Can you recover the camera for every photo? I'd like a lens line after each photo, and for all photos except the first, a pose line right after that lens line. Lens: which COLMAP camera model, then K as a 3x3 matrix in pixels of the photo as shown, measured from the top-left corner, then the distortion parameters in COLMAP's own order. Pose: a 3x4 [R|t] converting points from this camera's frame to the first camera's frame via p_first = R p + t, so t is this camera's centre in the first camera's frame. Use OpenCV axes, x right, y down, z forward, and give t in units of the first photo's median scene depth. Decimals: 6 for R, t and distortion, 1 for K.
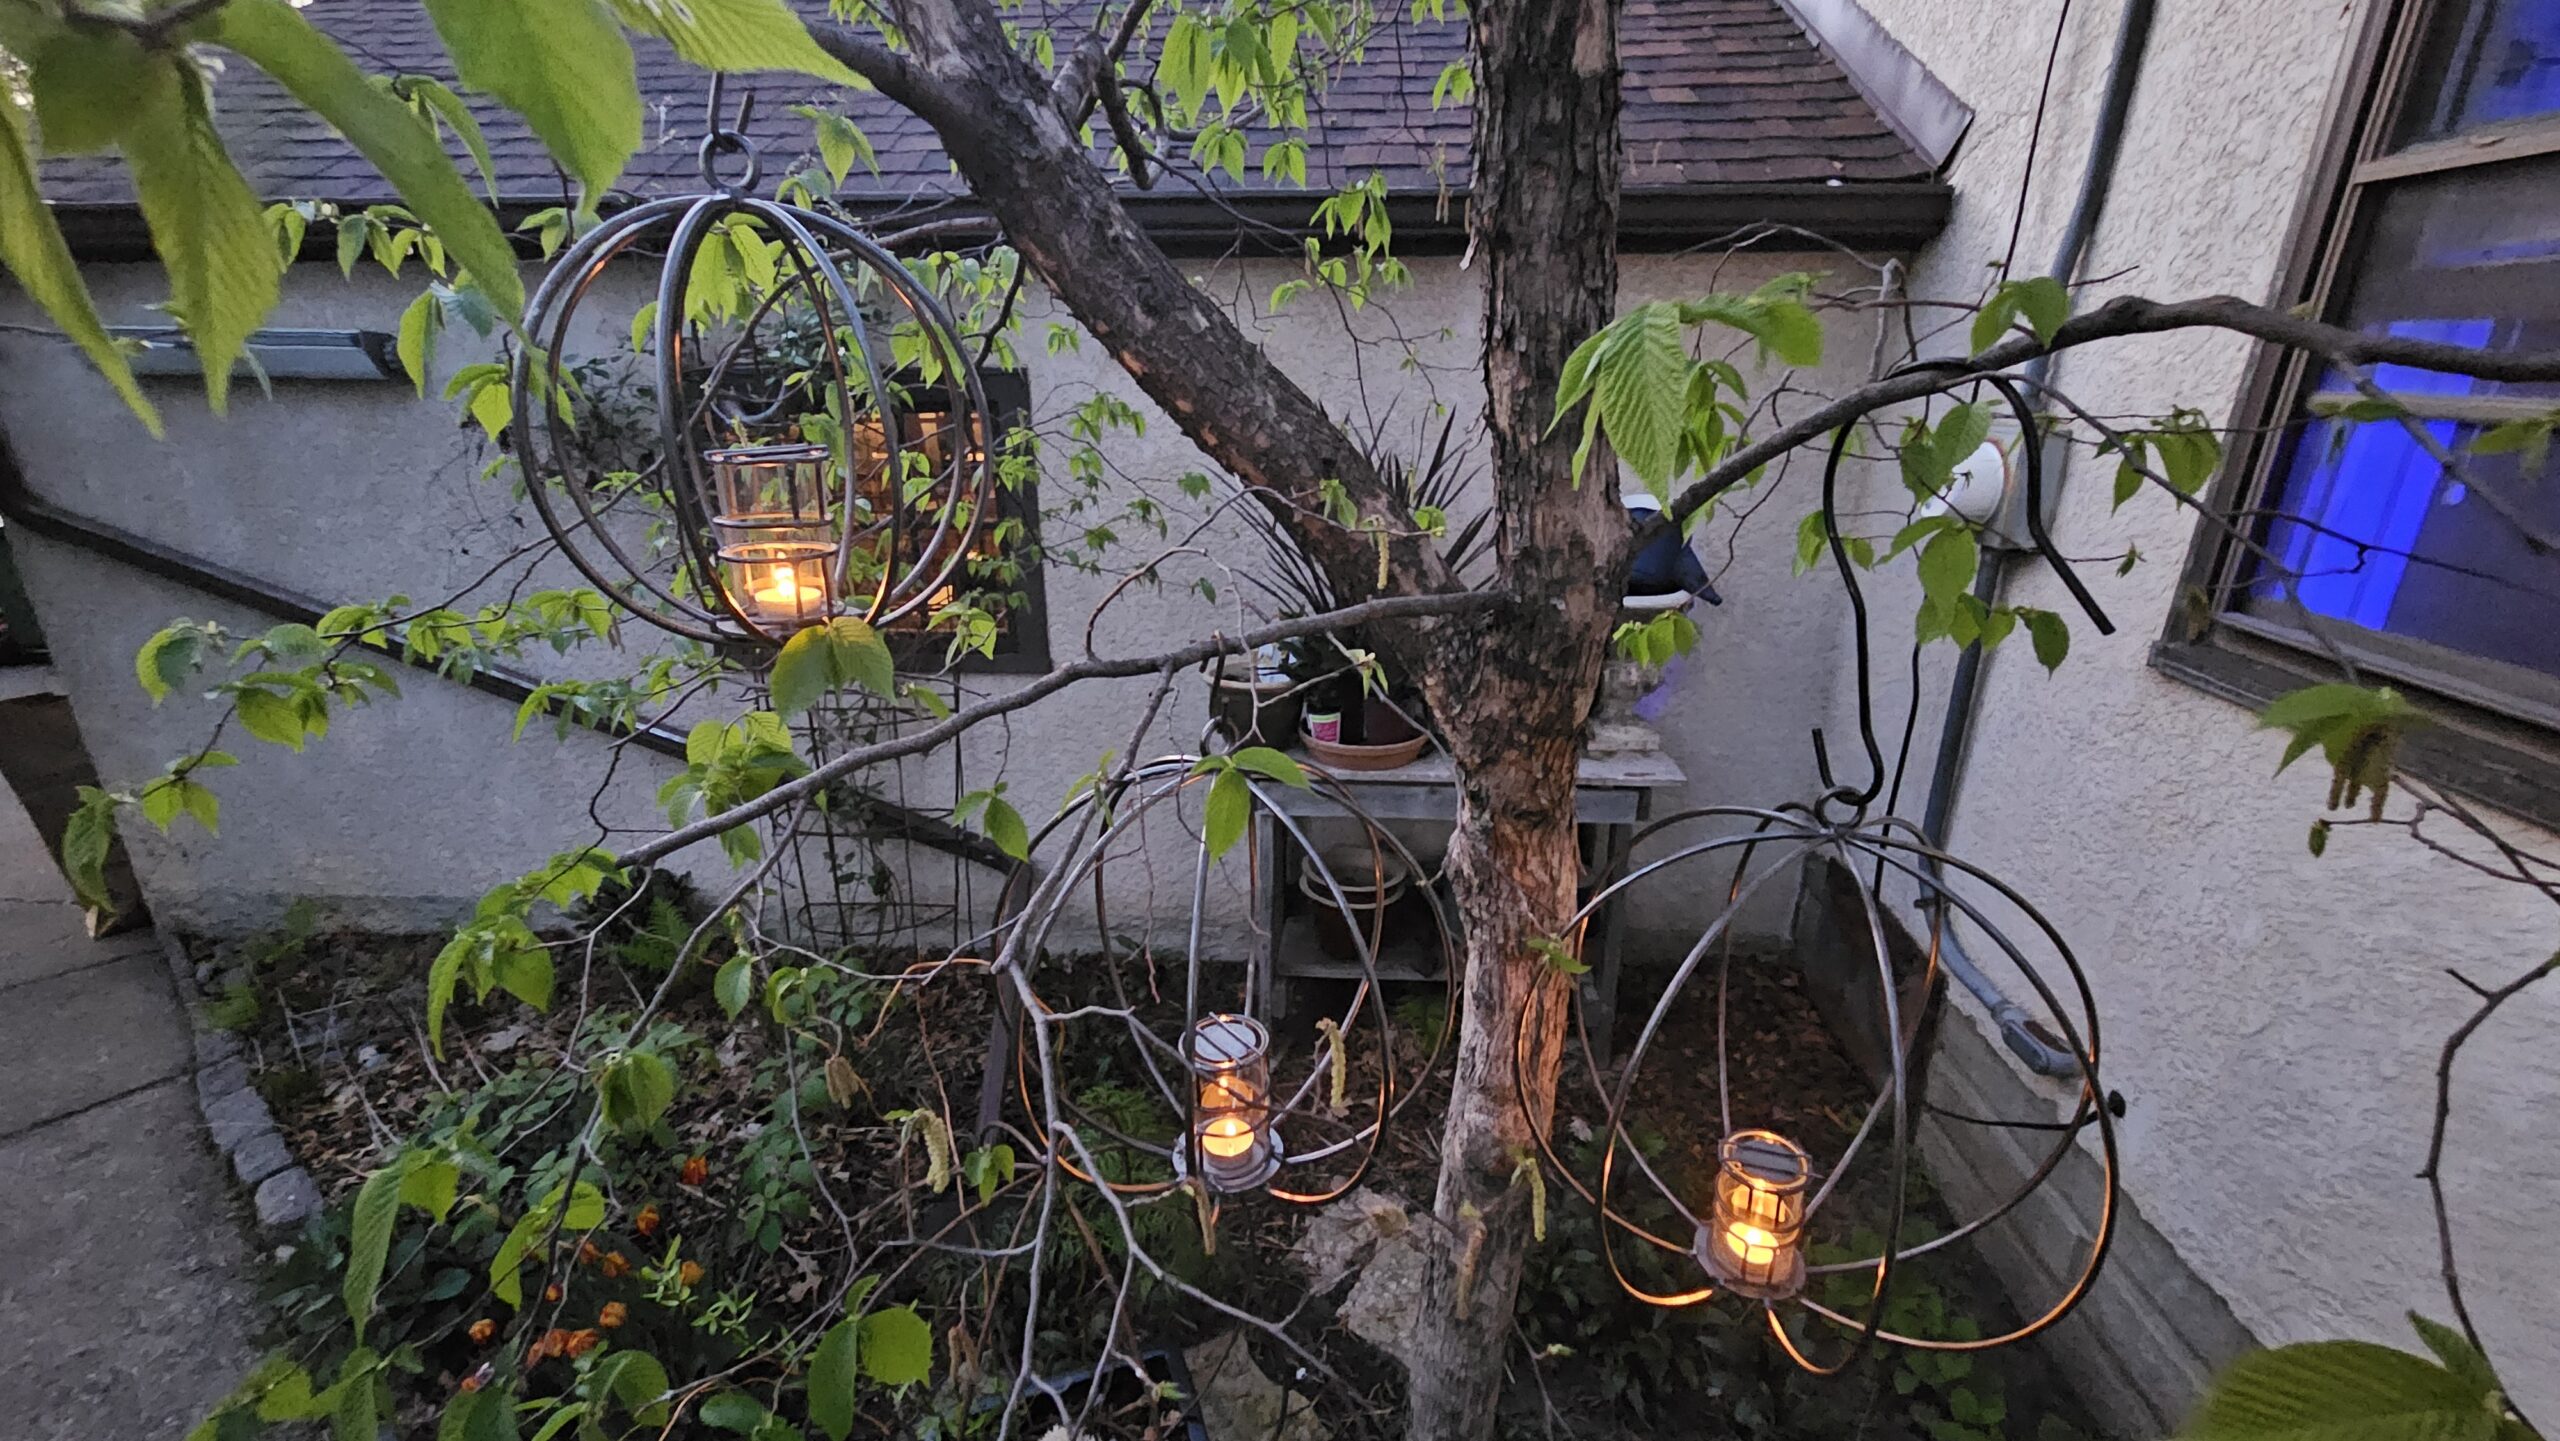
lens RADIAL K [[1007.2, 0, 1276.9], [0, 1007.2, 733.6], [0, 0, 1]] dist [-0.009918, 0.001566]
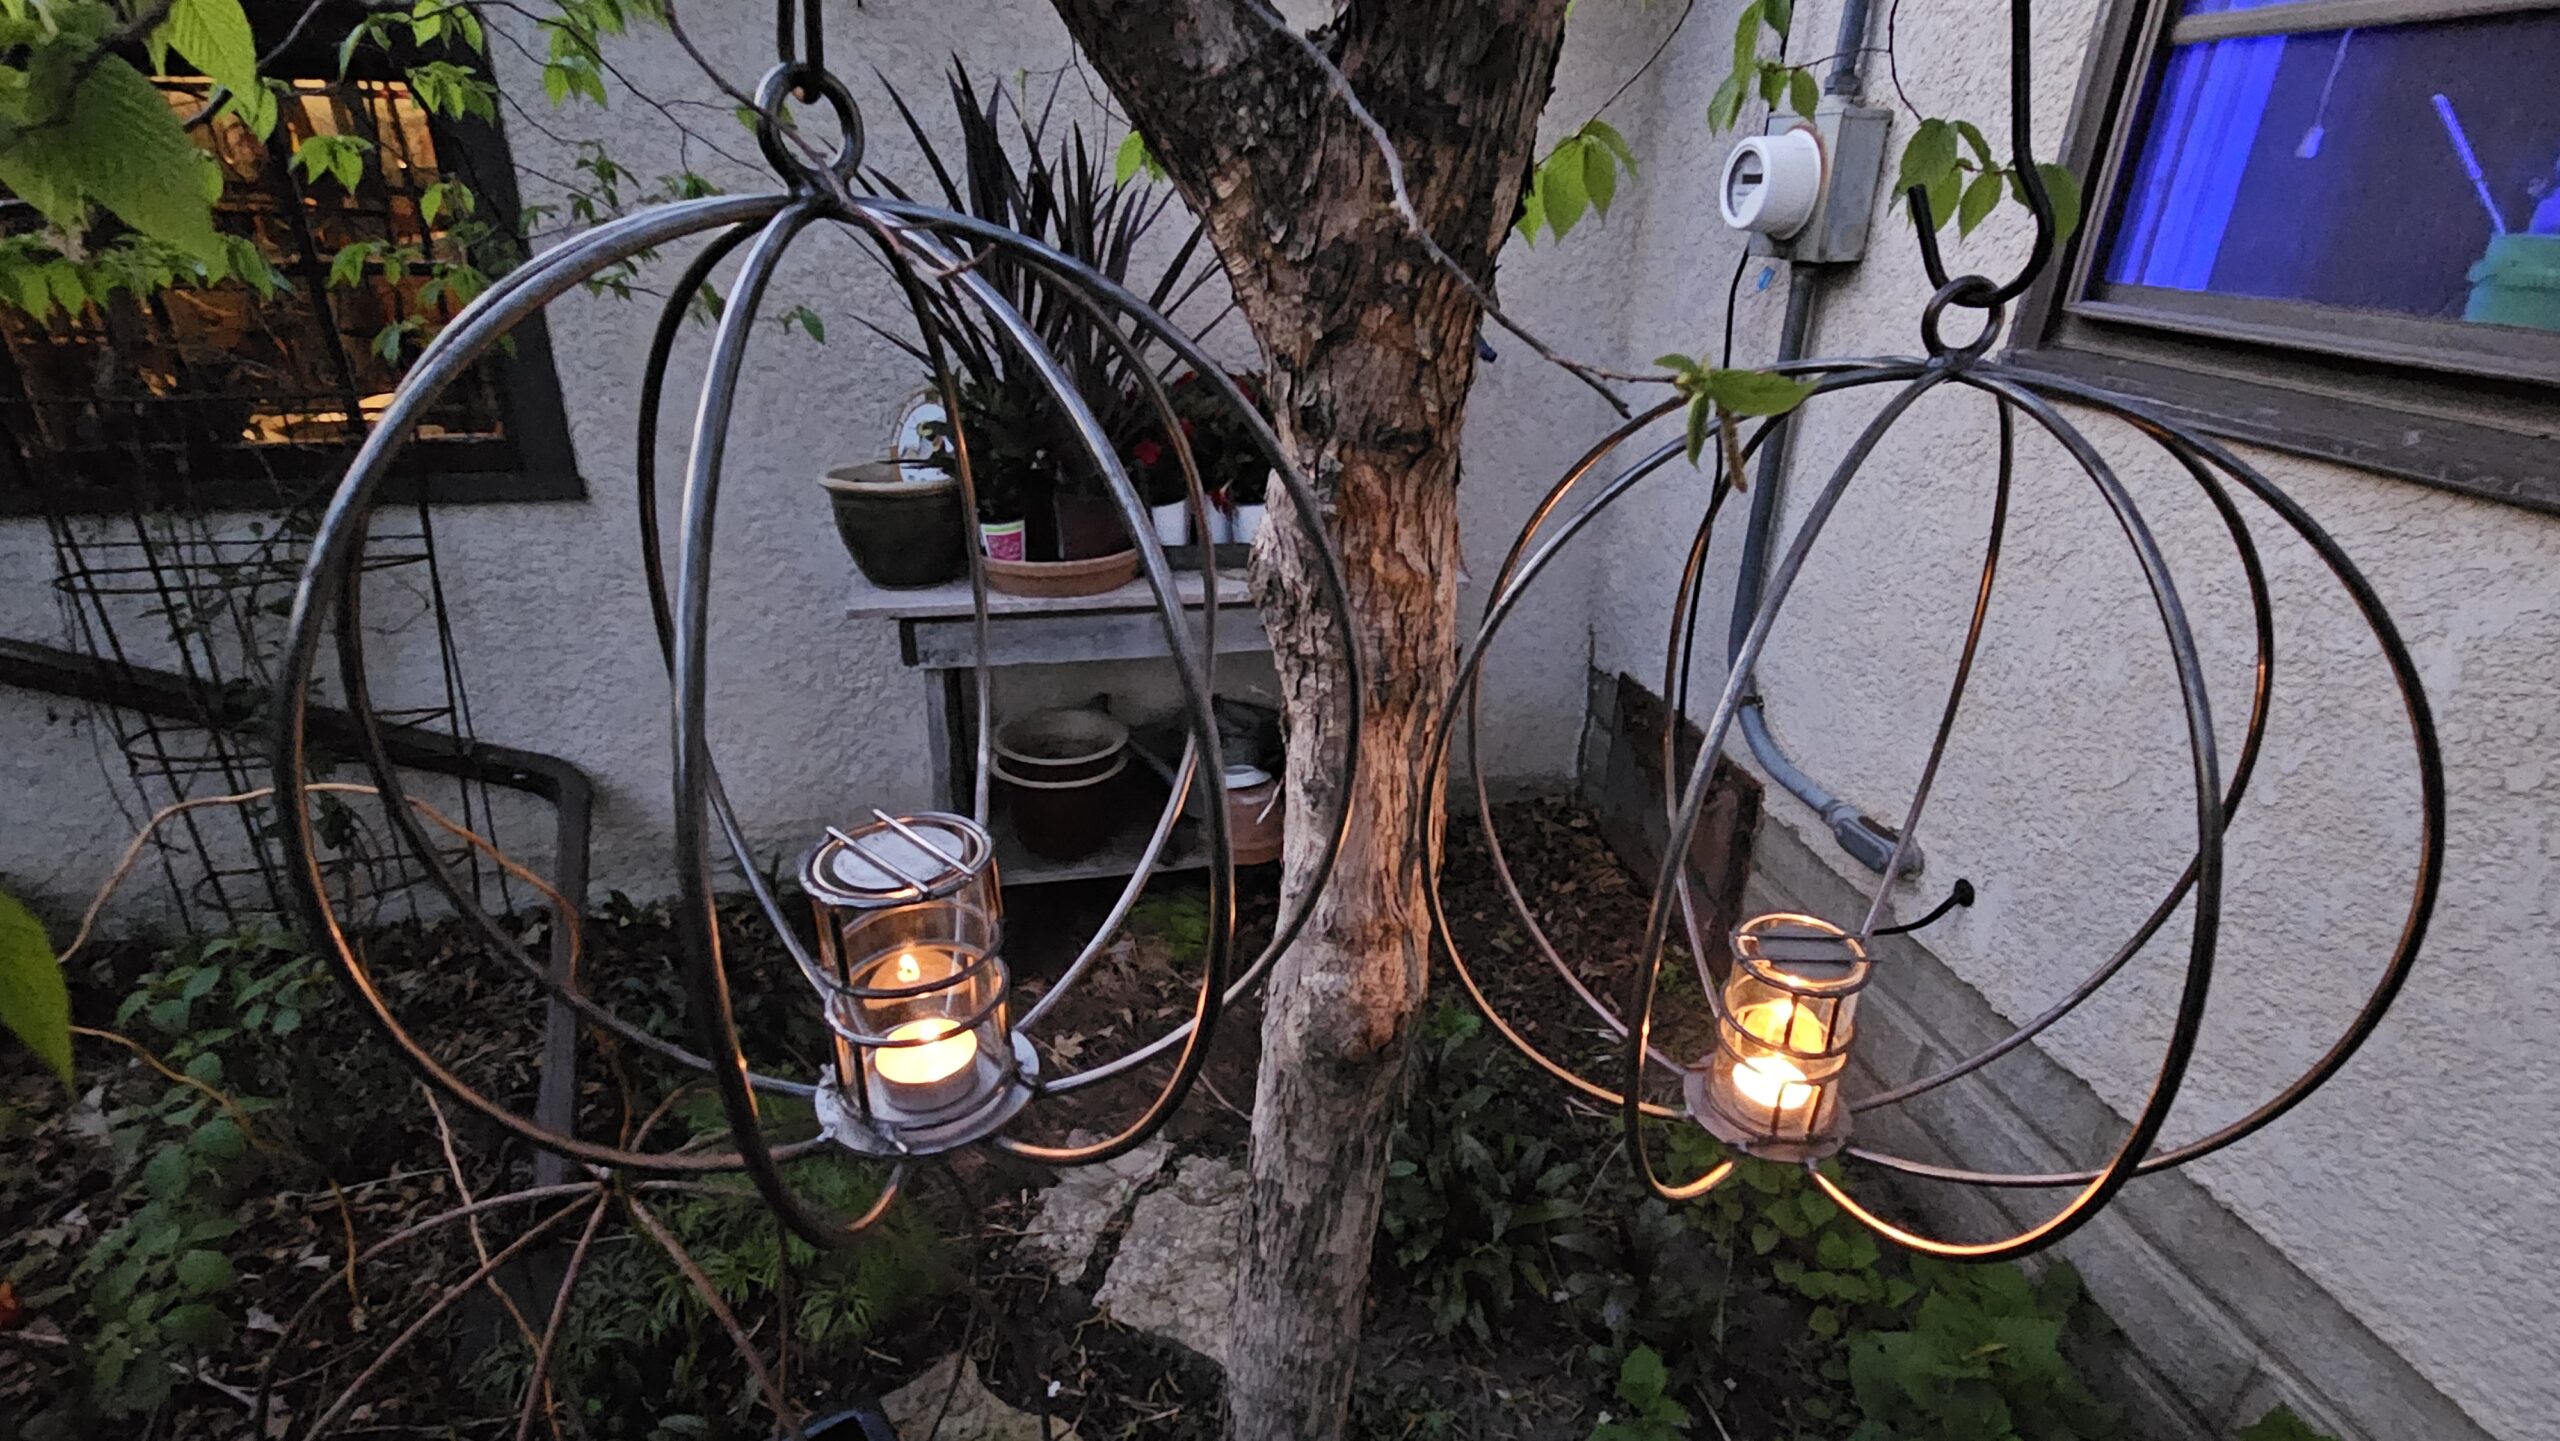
lens RADIAL K [[1201.6, 0, 1263.4], [0, 1201.6, 740.4], [0, 0, 1]] dist [-0.008174, -0.000314]
pose [[0.962177, -0.094646, 0.255455, -0.009746], [0.068635, 0.991680, 0.108902, 0.080580], [-0.263637, -0.087250, 0.960668, 0.160335]]
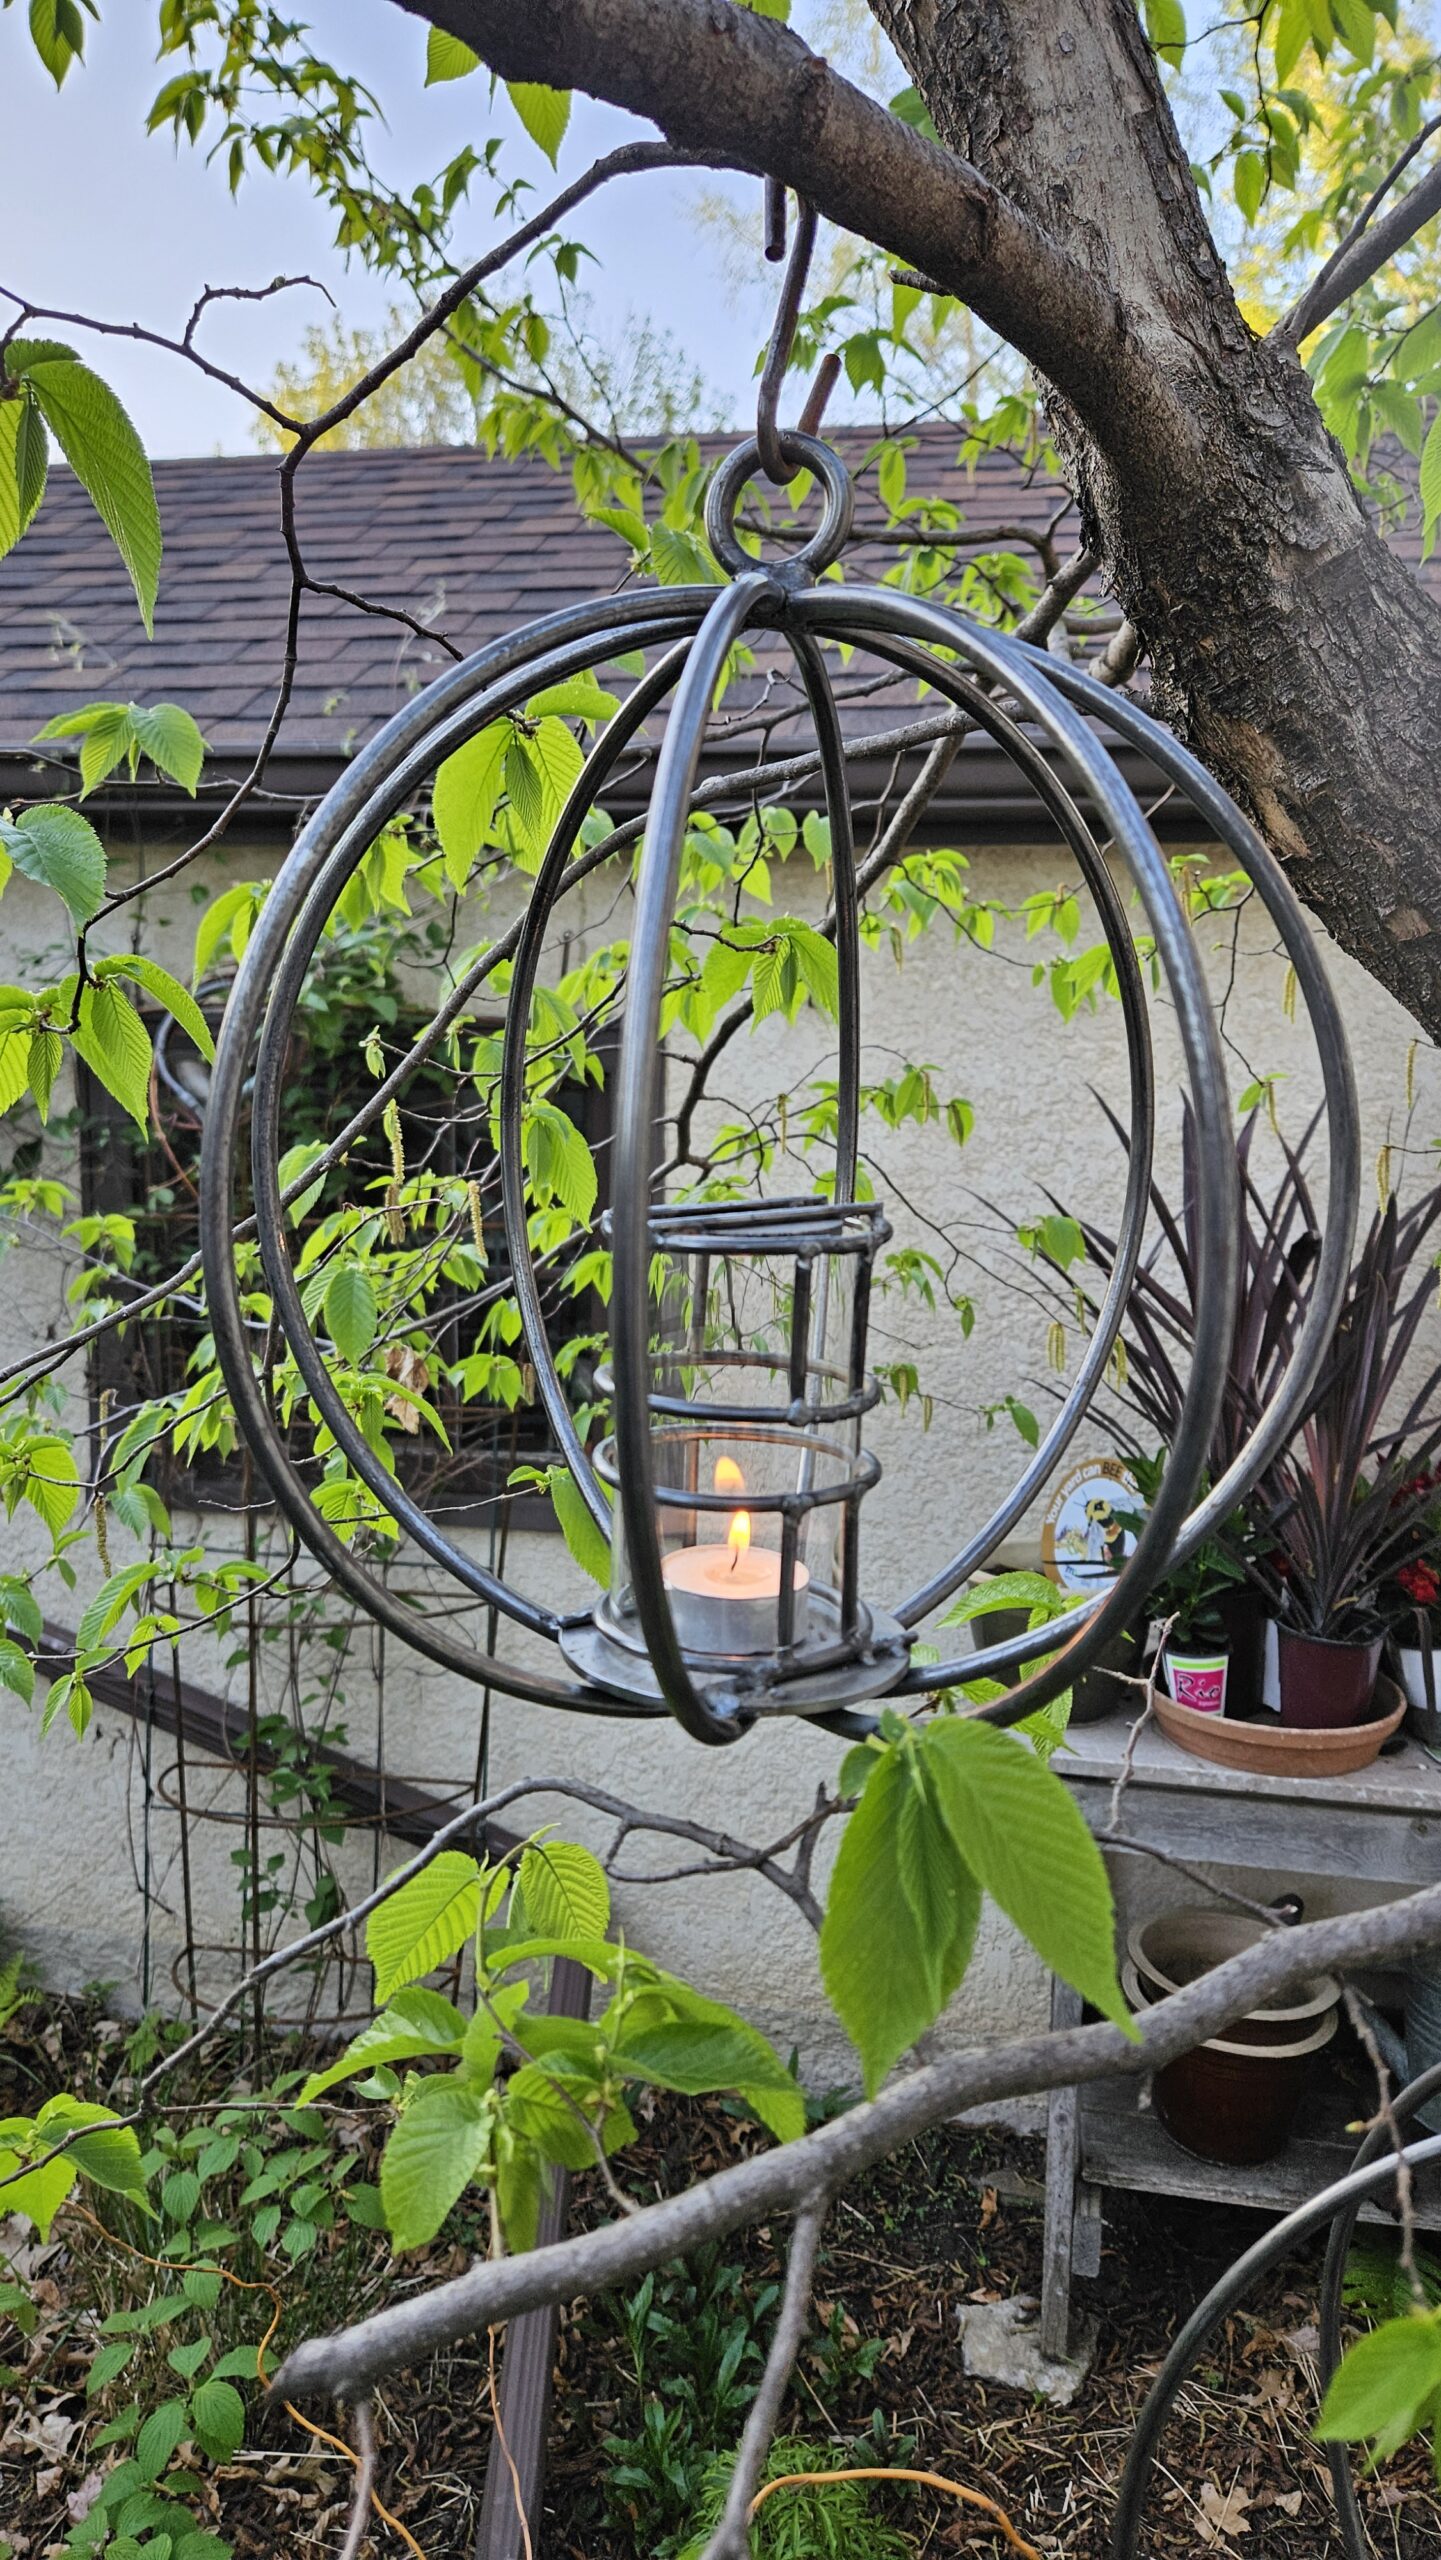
lens RADIAL K [[1679.0, 0, 723.7], [0, 1679.0, 1262.6], [0, 0, 1]] dist [0.004935, -0.002477]
pose [[0.992045, 0.033957, -0.121218, -0.143728], [-0.057867, 0.978174, -0.199566, -0.044867], [0.111796, 0.204992, 0.972358, 0.126662]]
